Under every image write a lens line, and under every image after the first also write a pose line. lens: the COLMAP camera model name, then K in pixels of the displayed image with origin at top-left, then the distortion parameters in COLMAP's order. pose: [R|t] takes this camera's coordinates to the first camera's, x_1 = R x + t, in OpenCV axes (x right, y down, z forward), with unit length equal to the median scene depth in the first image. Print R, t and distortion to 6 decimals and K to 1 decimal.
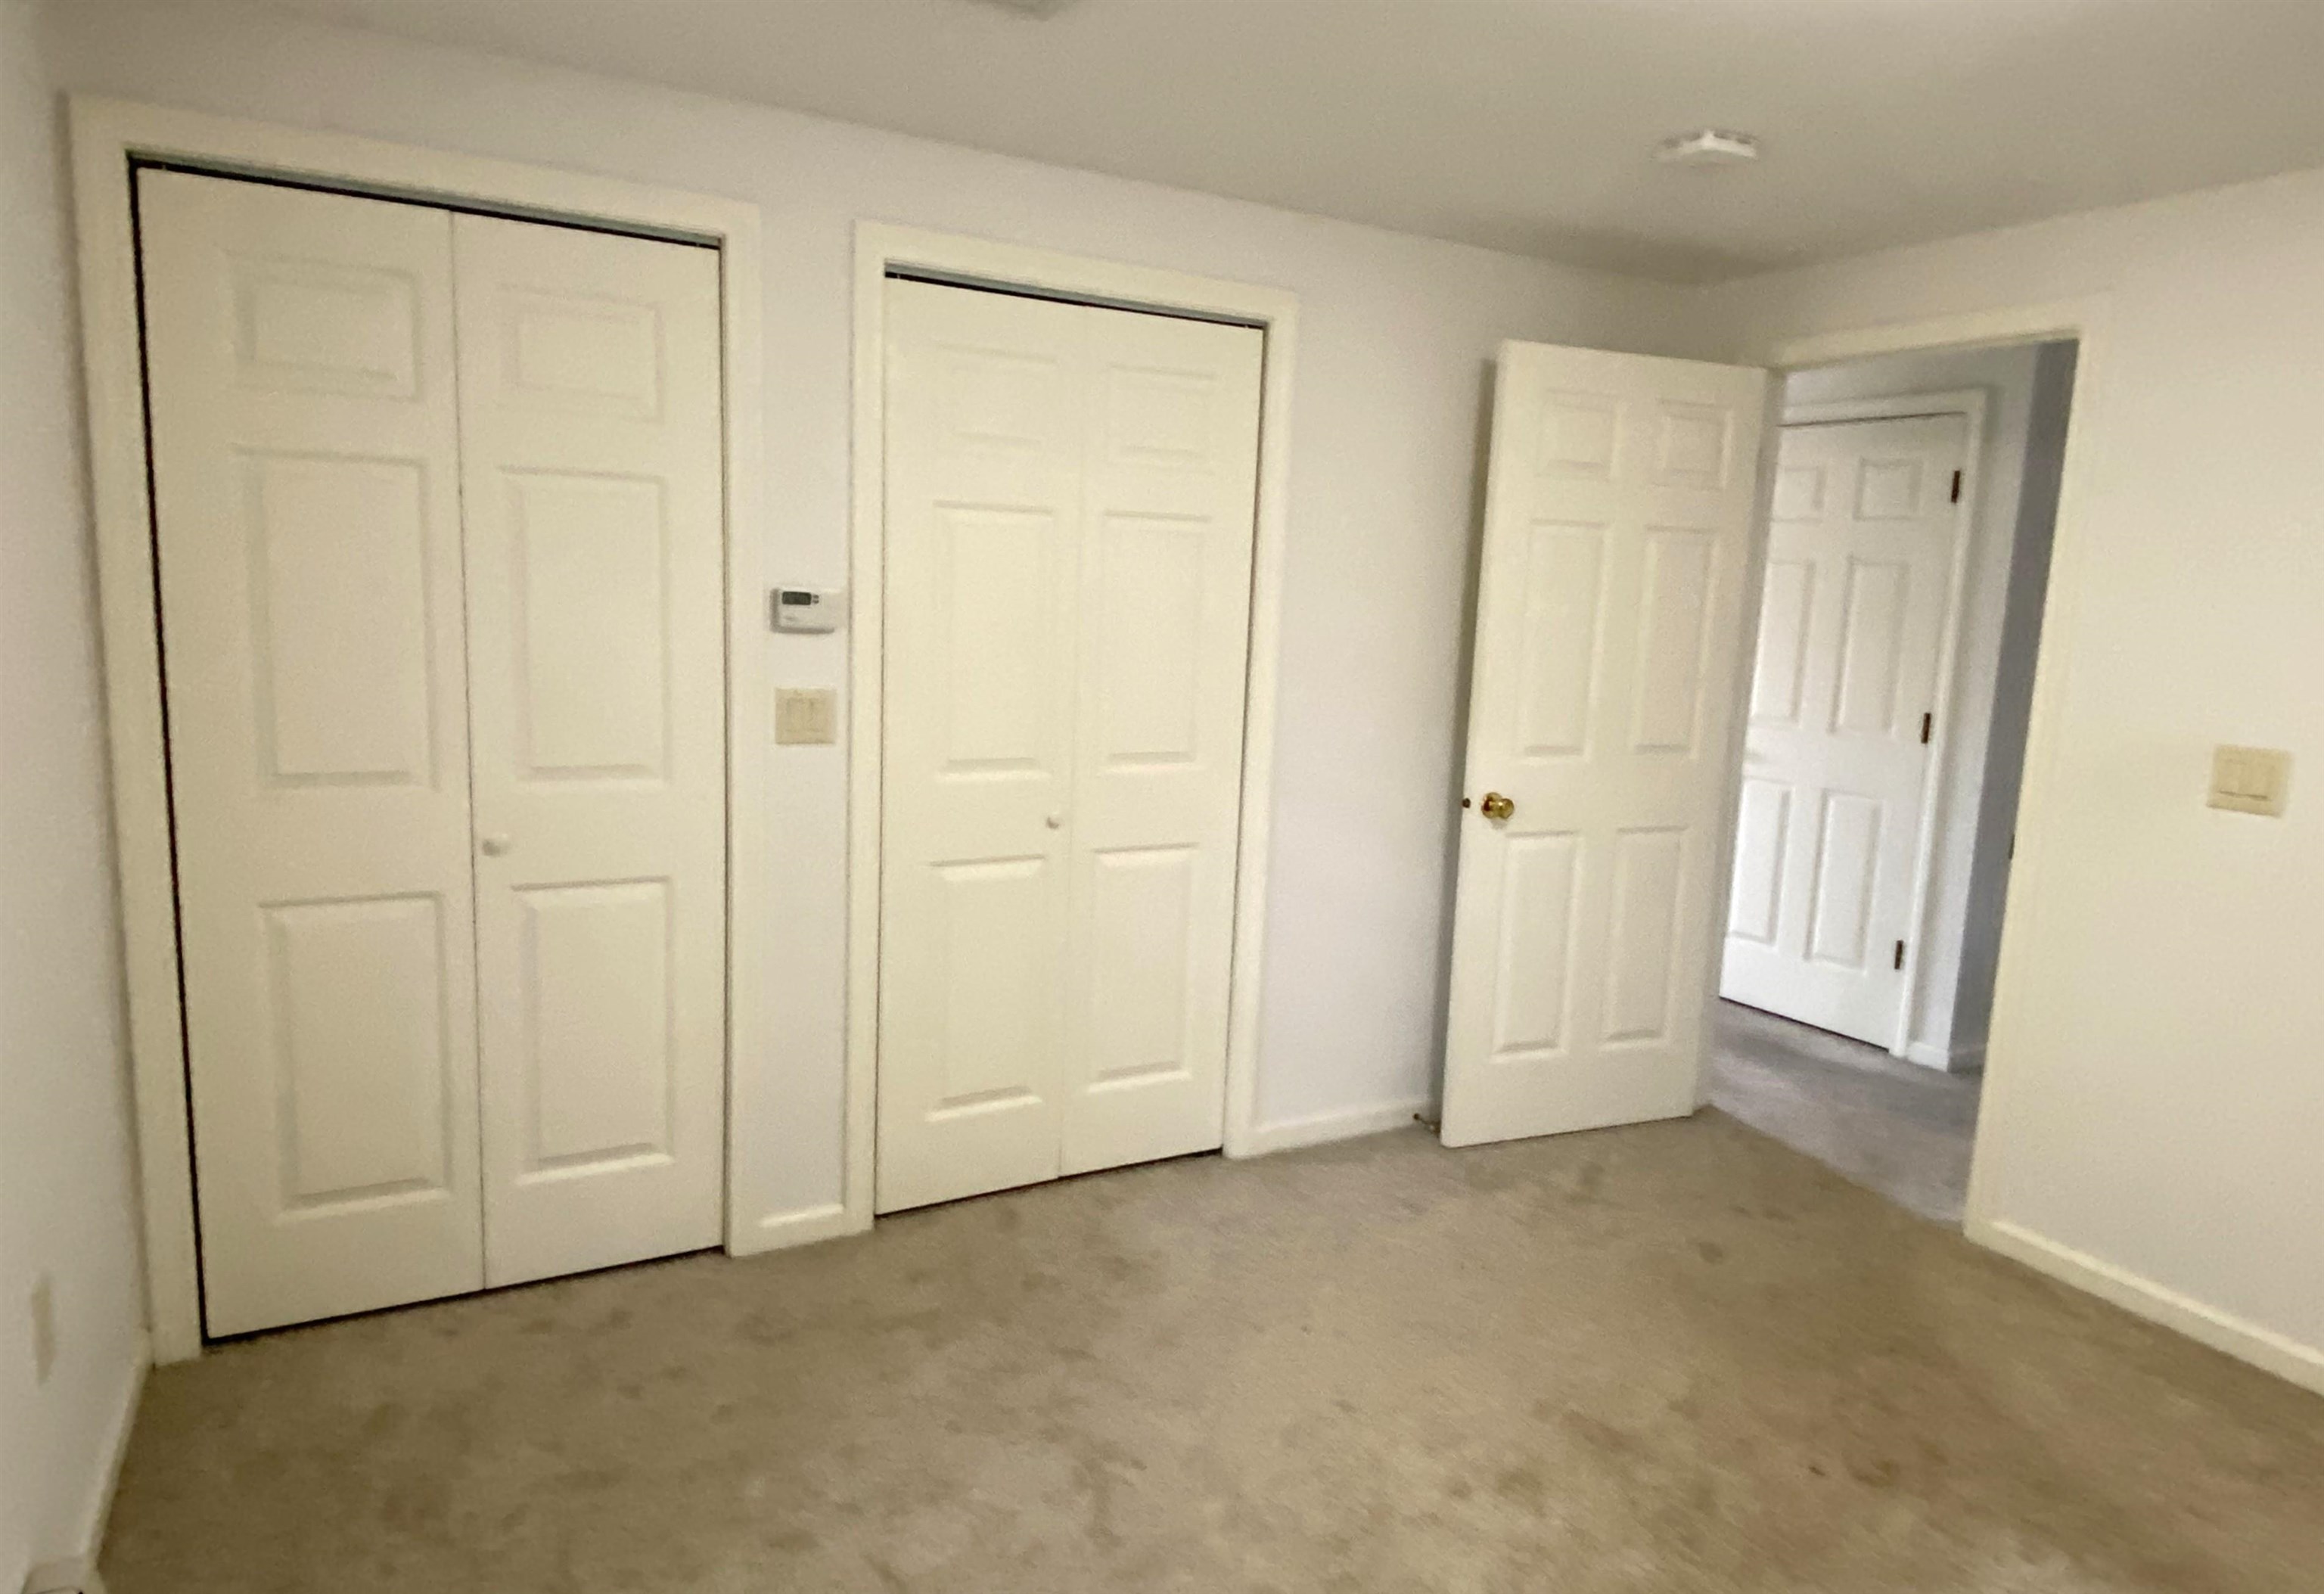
lens RADIAL K [[1442.8, 0, 1162.0], [0, 1442.8, 797.0], [0, 0, 1]] dist [-0.000360, -0.001881]
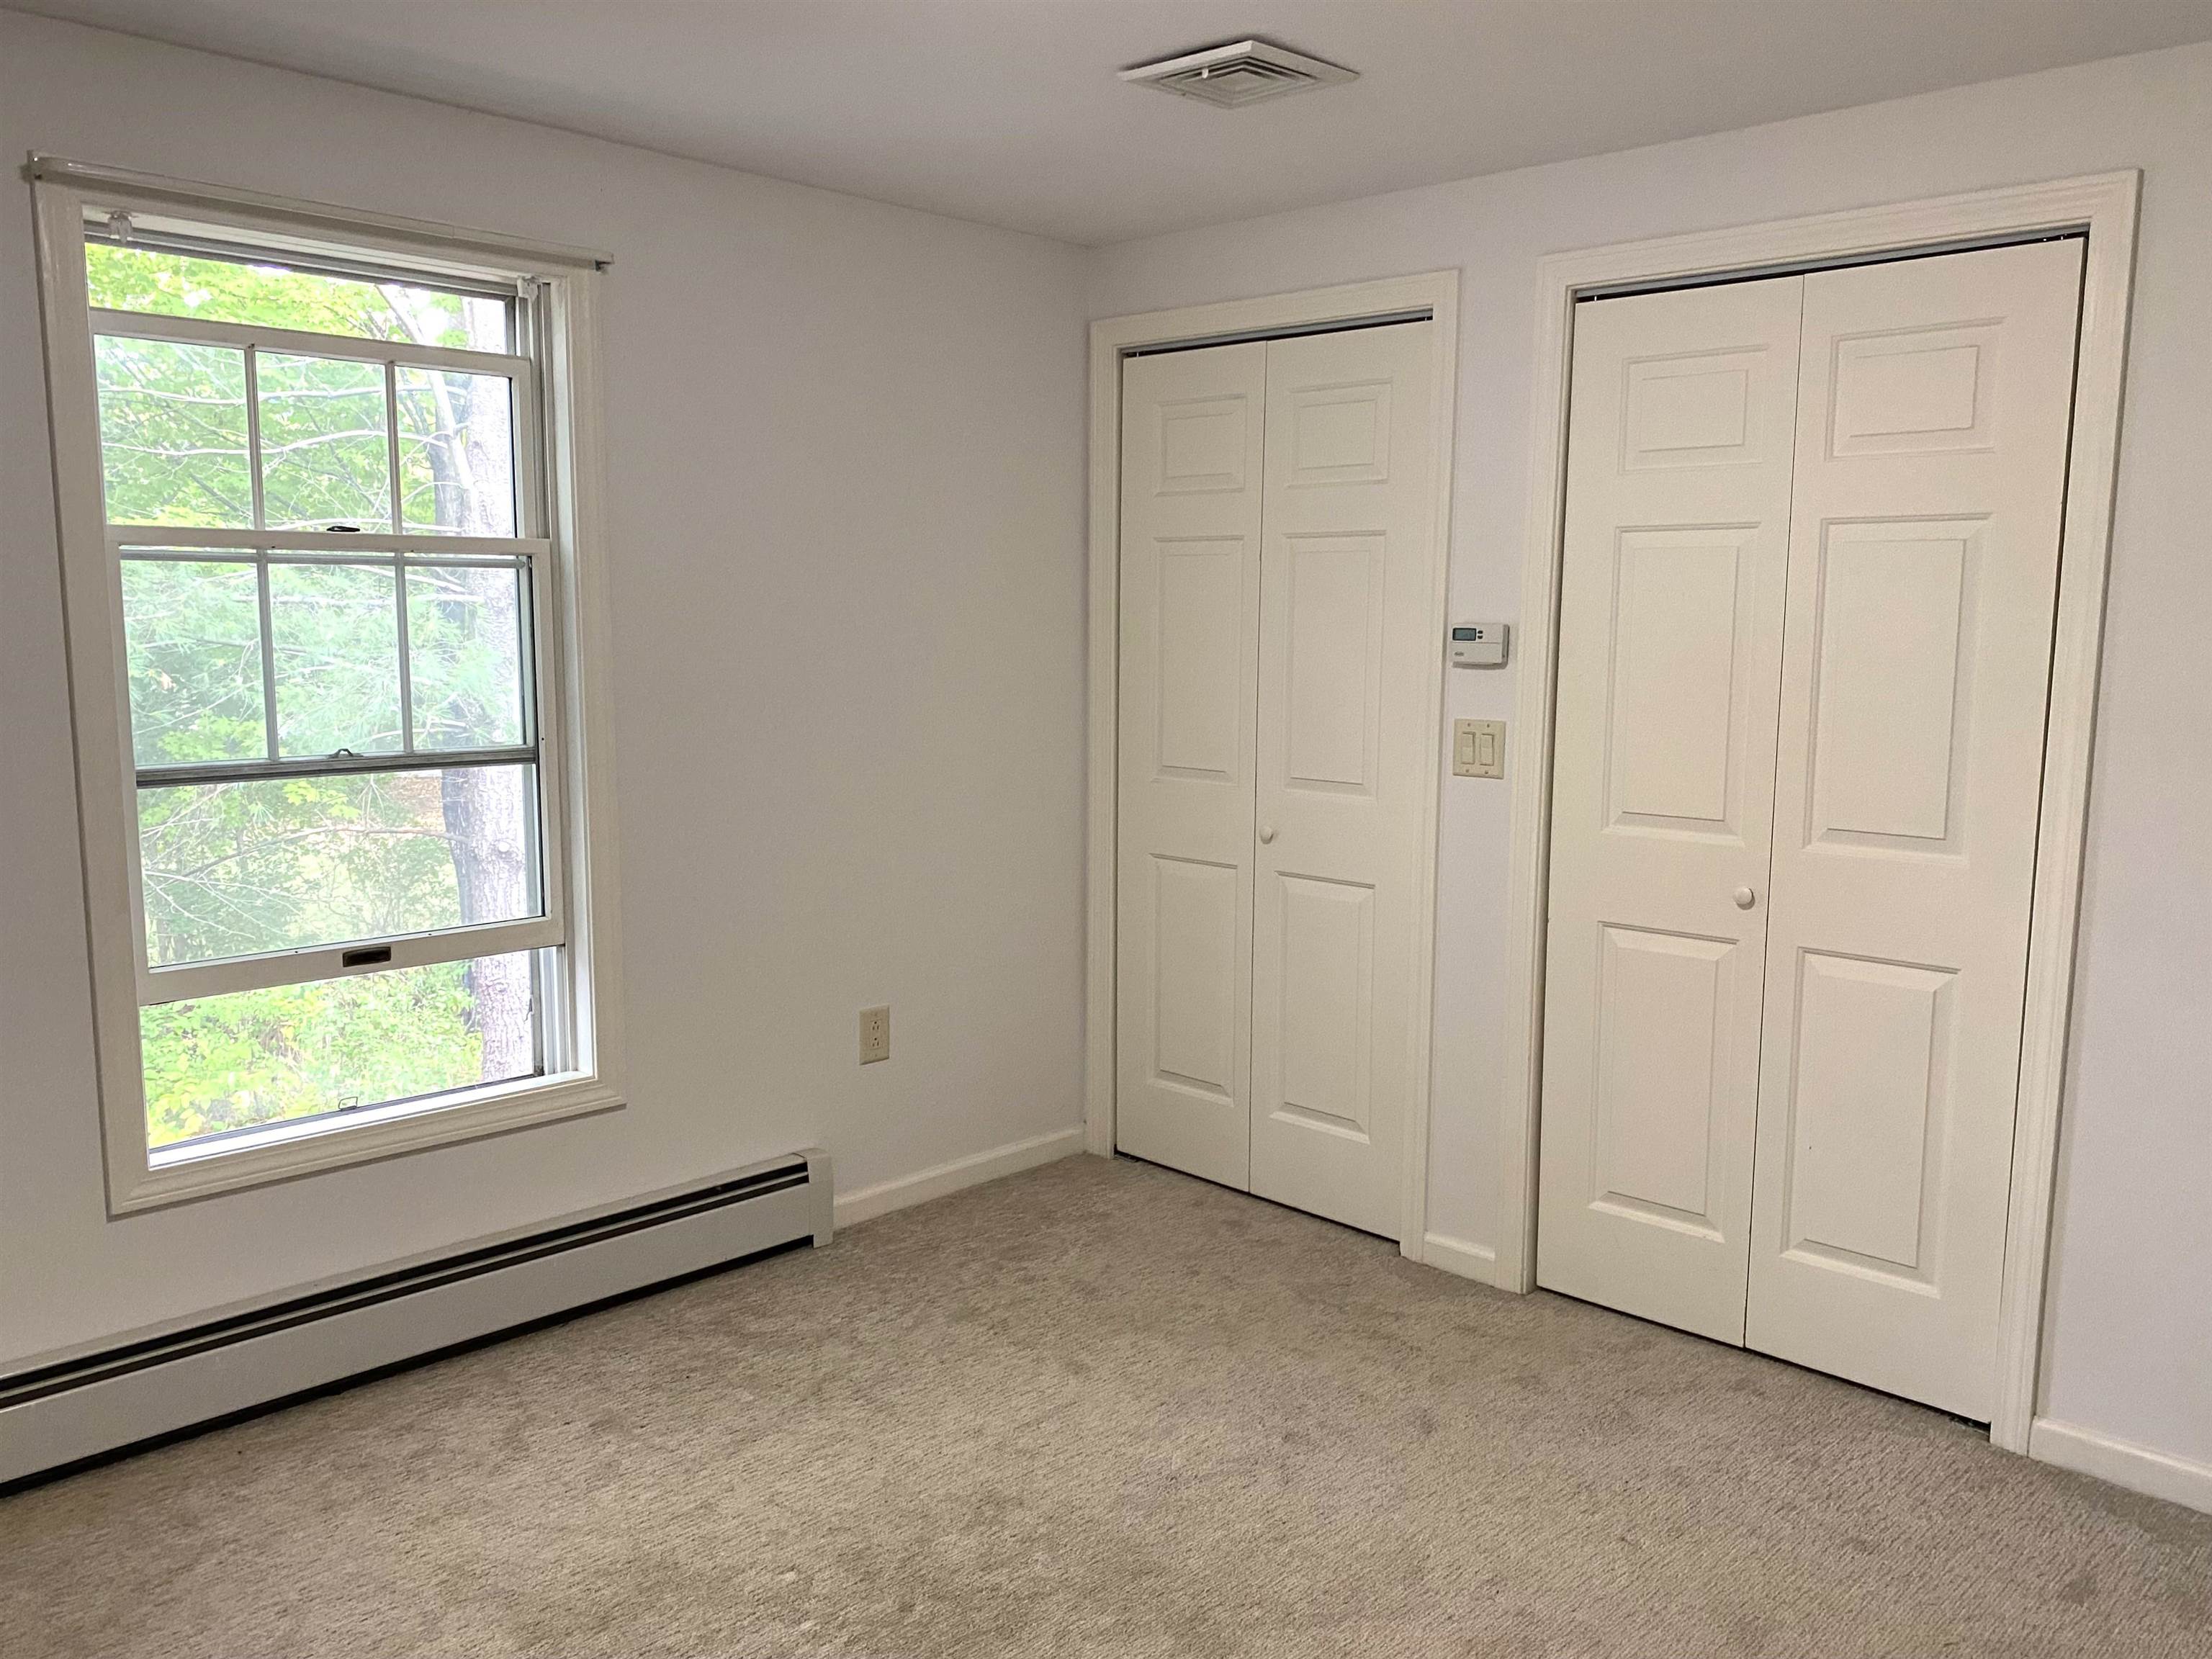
lens RADIAL K [[1718.7, 0, 1115.0], [0, 1718.7, 862.1], [0, 0, 1]] dist [0.015437, -0.007772]
pose [[0.279320, 0.101579, -0.954810, 0.878502], [-0.152177, 0.986504, 0.060433, -0.011577], [0.948063, 0.128420, 0.291008, 0.419297]]
